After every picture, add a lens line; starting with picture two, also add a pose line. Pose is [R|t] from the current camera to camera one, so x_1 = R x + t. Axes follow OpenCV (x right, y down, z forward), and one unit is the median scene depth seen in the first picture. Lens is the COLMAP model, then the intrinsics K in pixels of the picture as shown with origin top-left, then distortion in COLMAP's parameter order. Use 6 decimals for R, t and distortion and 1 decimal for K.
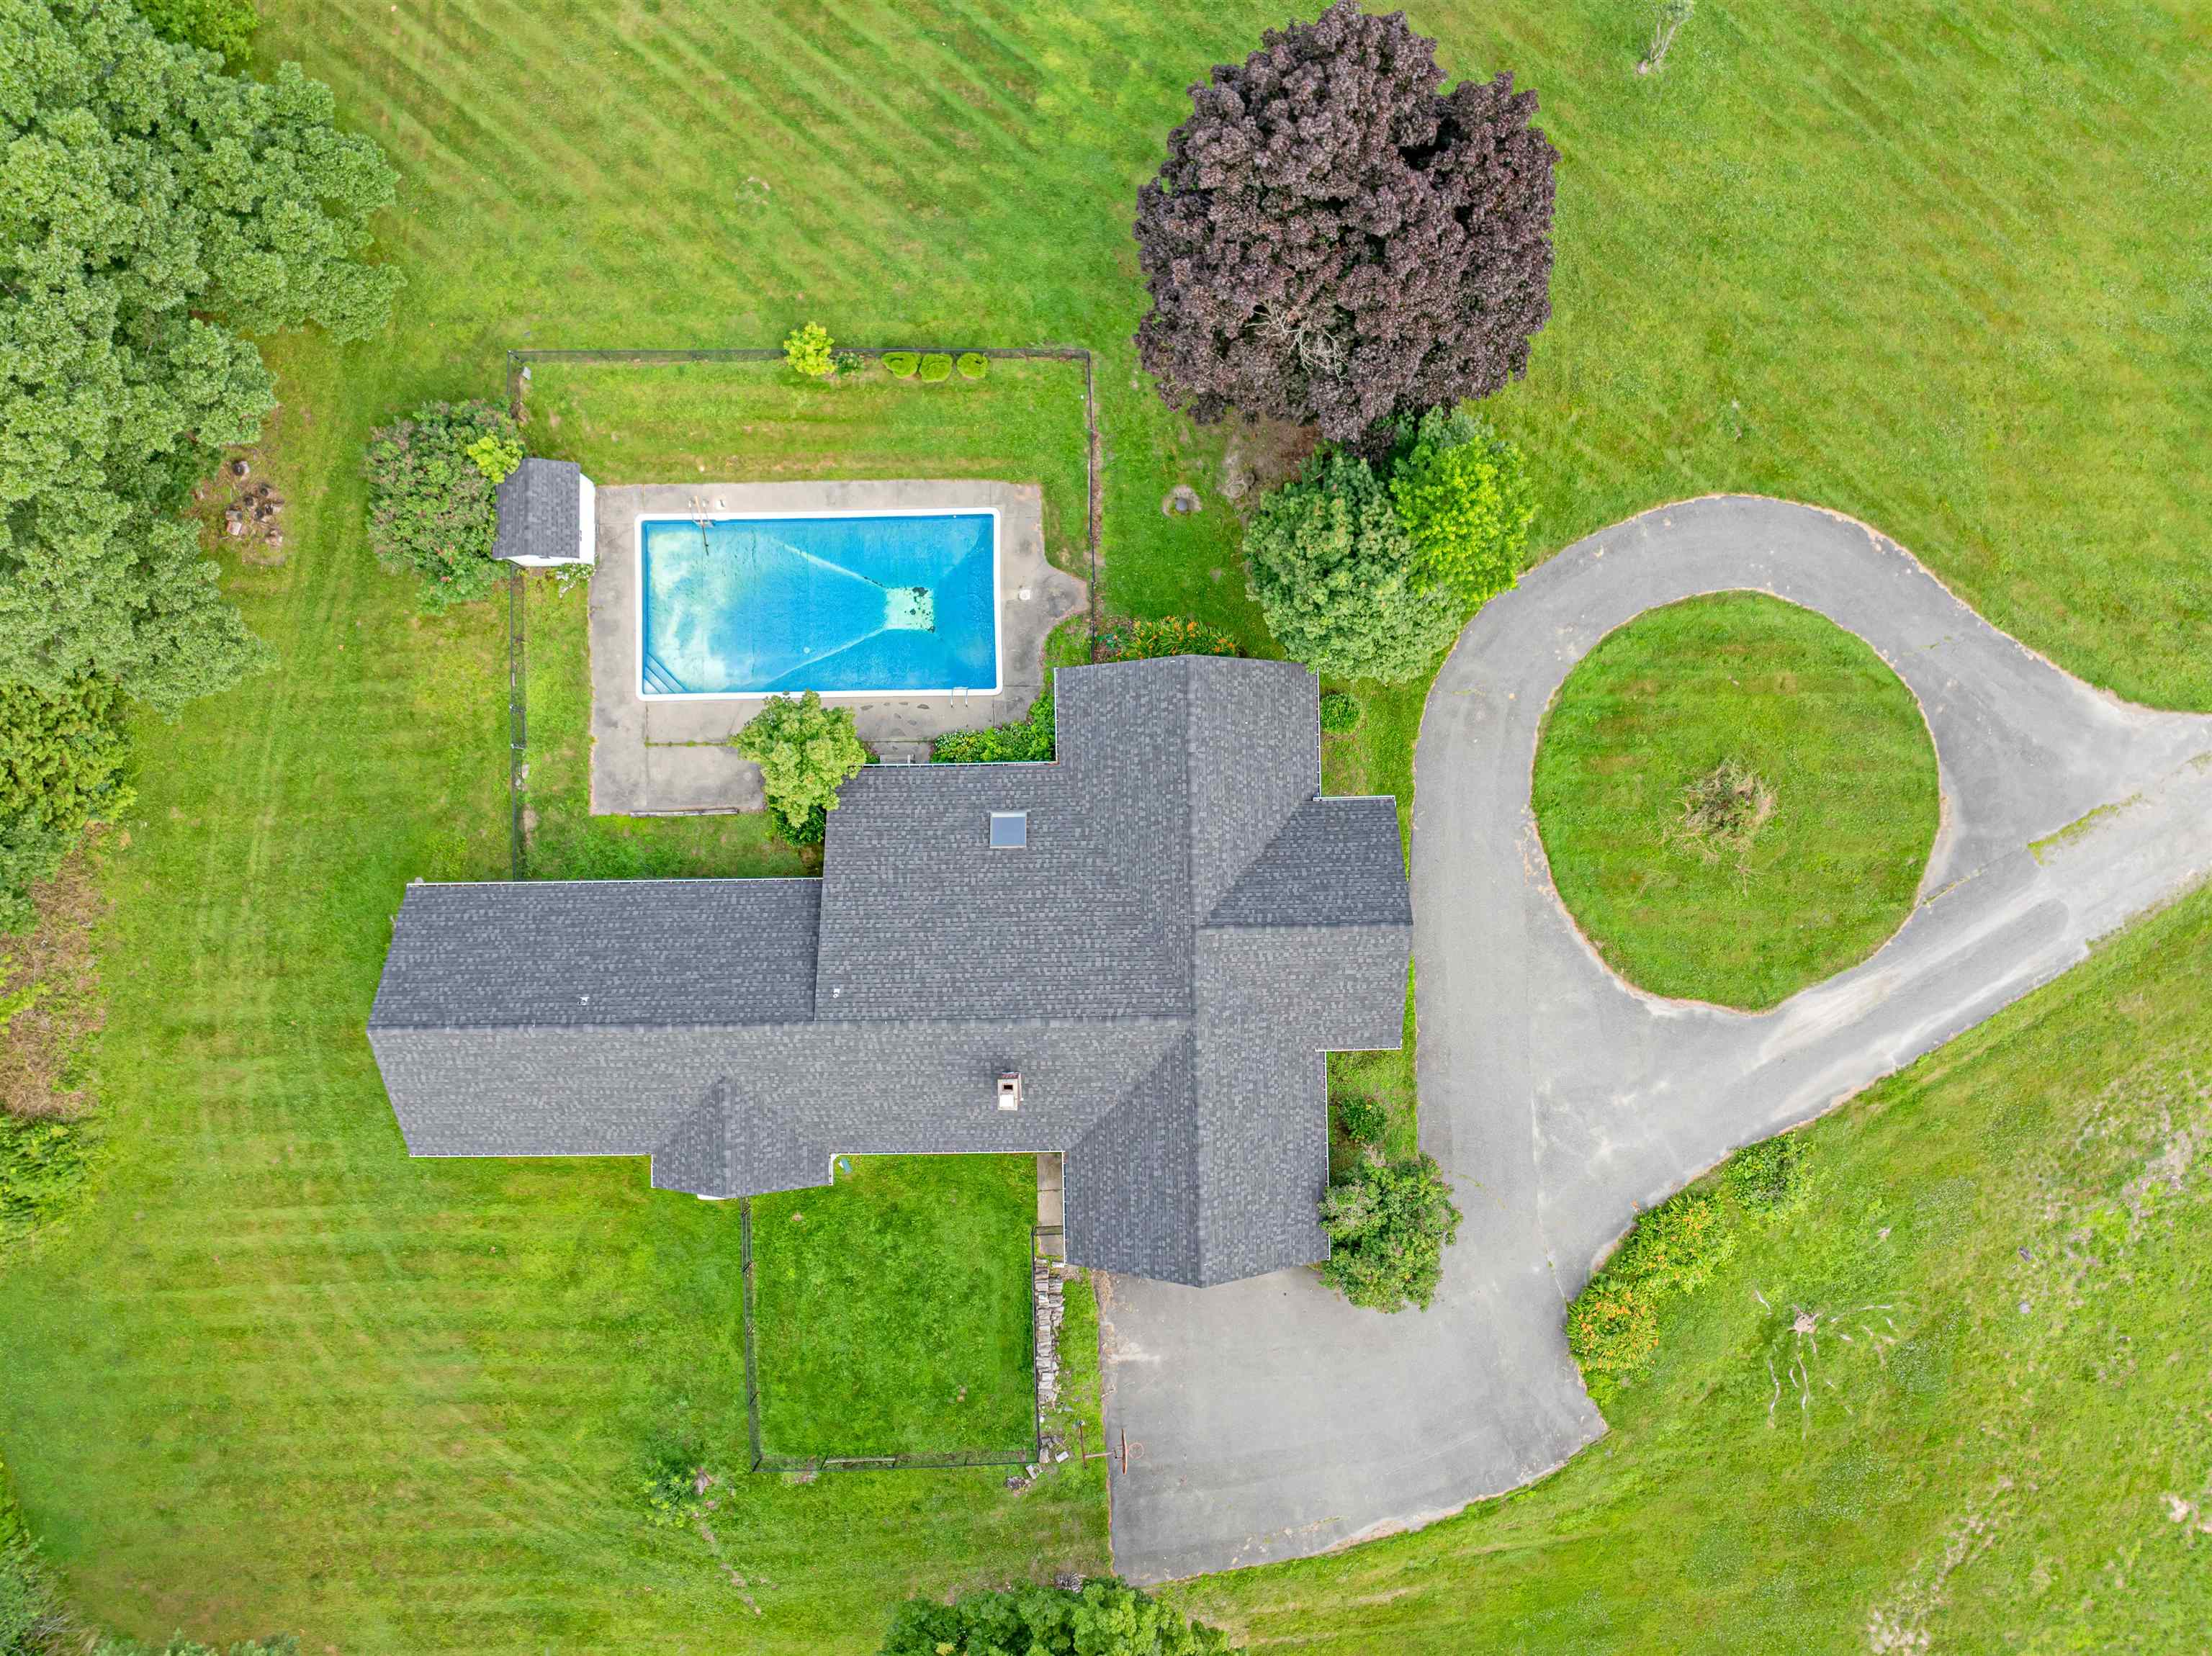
lens RADIAL K [[1551.1, 0, 1108.4], [0, 1551.1, 803.8], [0, 0, 1]] dist [-0.030438, -0.011785]
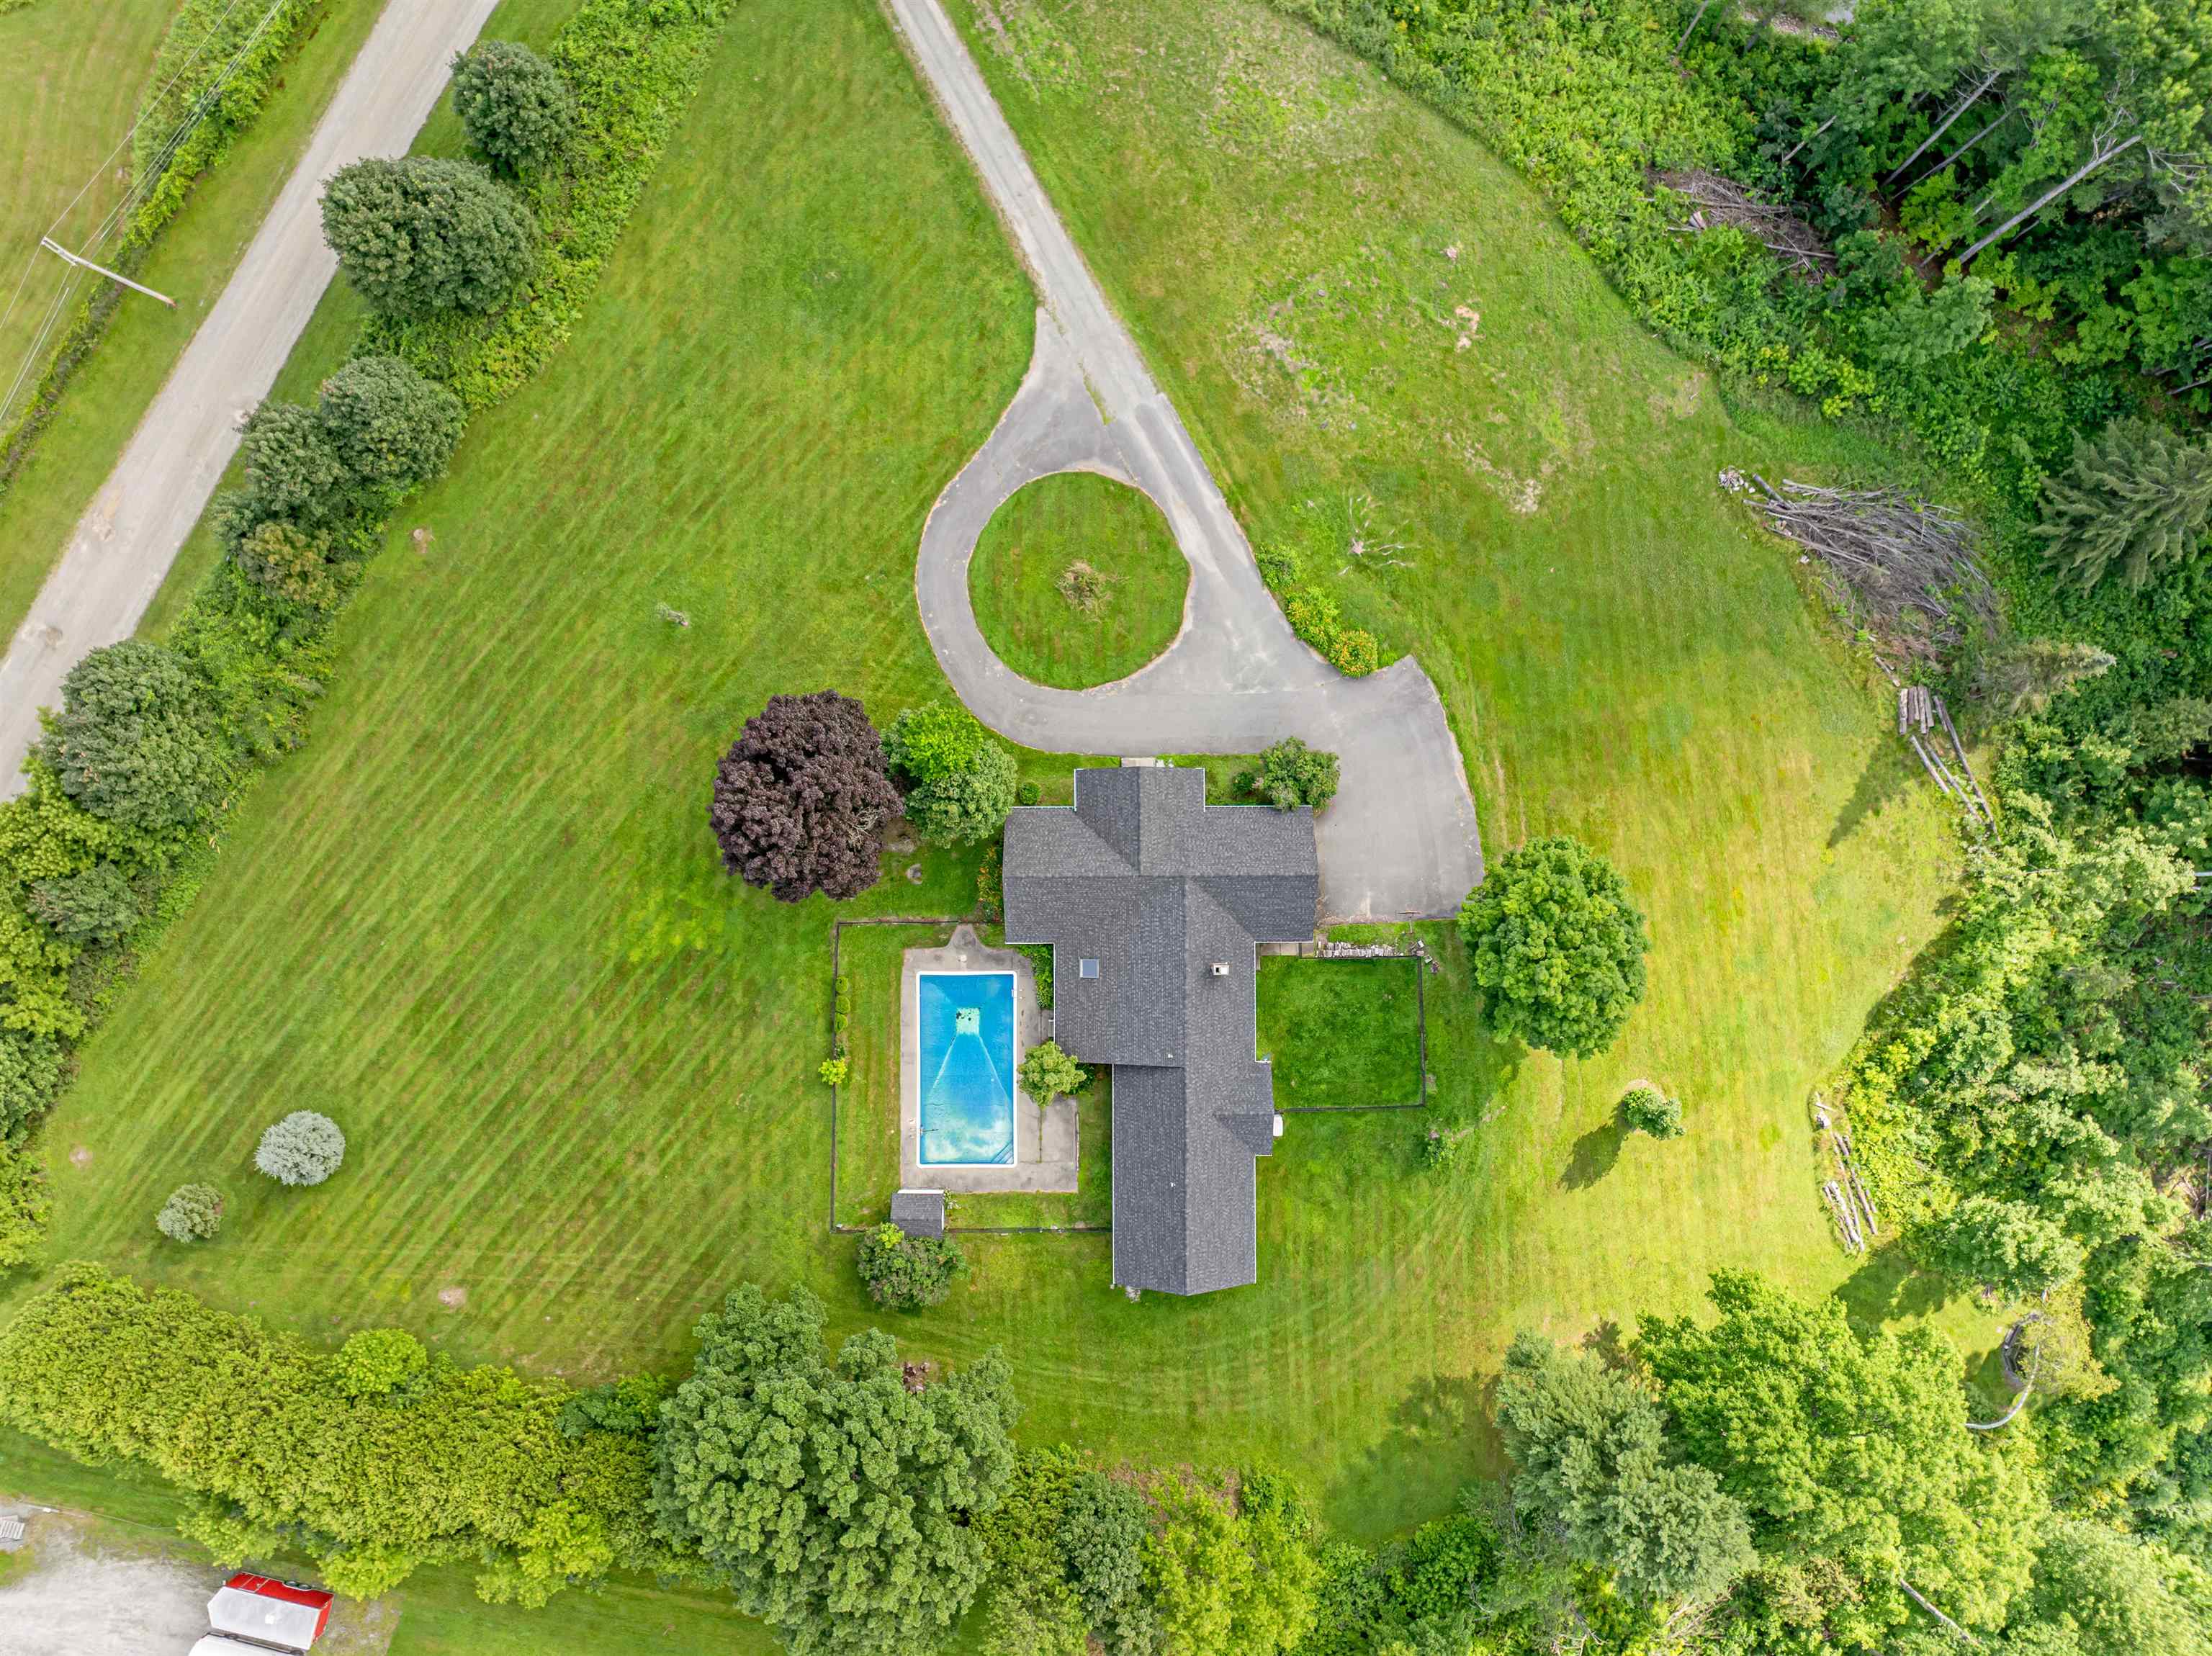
lens RADIAL K [[1551.1, 0, 1117.8], [0, 1551.1, 827.2], [0, 0, 1]] dist [-0.030438, -0.011785]
pose [[0.013599, -0.999464, 0.029787, 0.051848], [0.999145, 0.014745, 0.038623, -0.023480], [-0.039042, 0.029236, 0.998810, -0.890603]]
